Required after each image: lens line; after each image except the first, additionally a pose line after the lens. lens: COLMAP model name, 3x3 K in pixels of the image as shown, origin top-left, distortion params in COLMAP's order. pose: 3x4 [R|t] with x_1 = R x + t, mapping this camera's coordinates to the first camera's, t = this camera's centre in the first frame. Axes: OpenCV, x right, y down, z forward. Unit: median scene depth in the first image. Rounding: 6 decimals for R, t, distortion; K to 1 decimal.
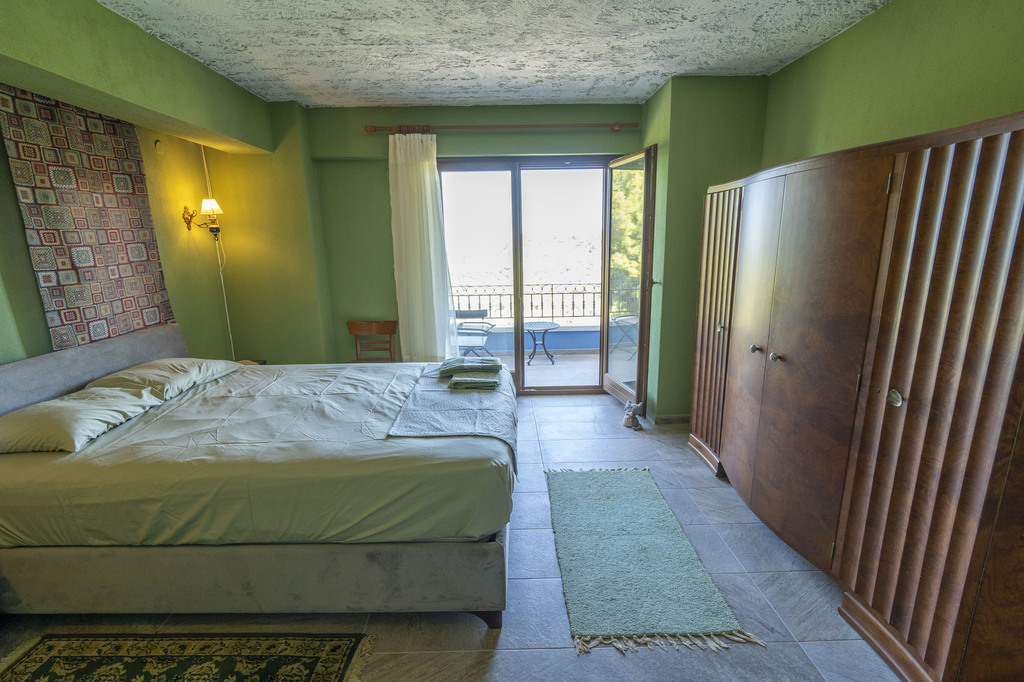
lens RADIAL K [[512.7, 0, 491.2], [0, 512.7, 414.7], [0, 0, 1]] dist [-0.002061, 0.000642]
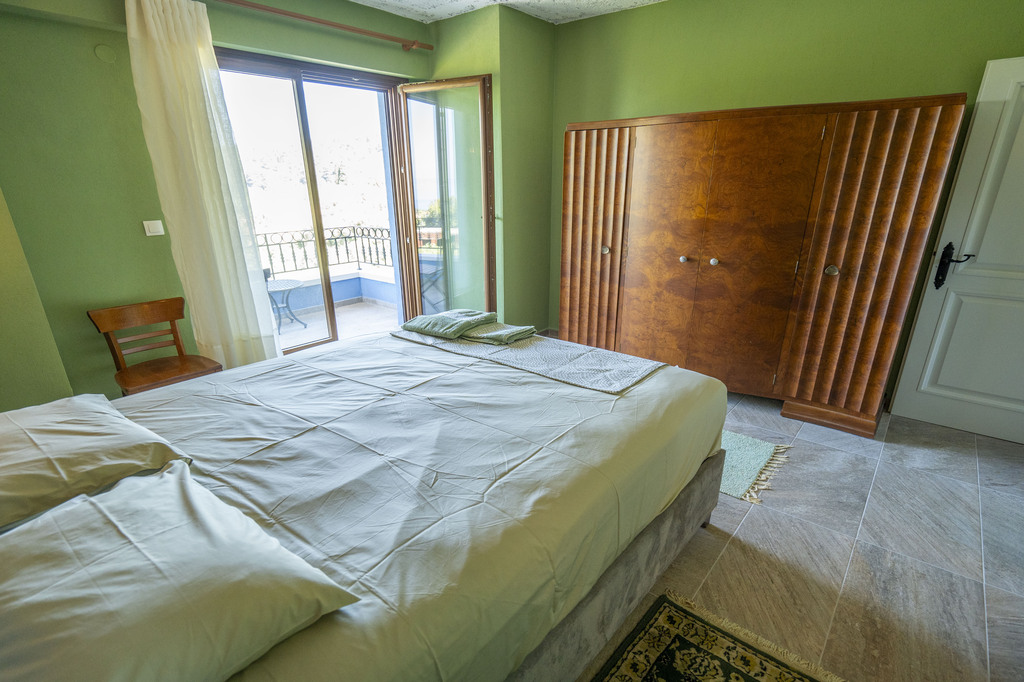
lens RADIAL K [[508.0, 0, 506.5], [0, 508.0, 416.6], [0, 0, 1]] dist [0.000785, 0.000426]
pose [[0.626975, -0.319557, 0.710483, -0.740017], [0.248405, 0.946399, 0.206458, -0.114978], [-0.738375, 0.047044, 0.672747, 0.427339]]
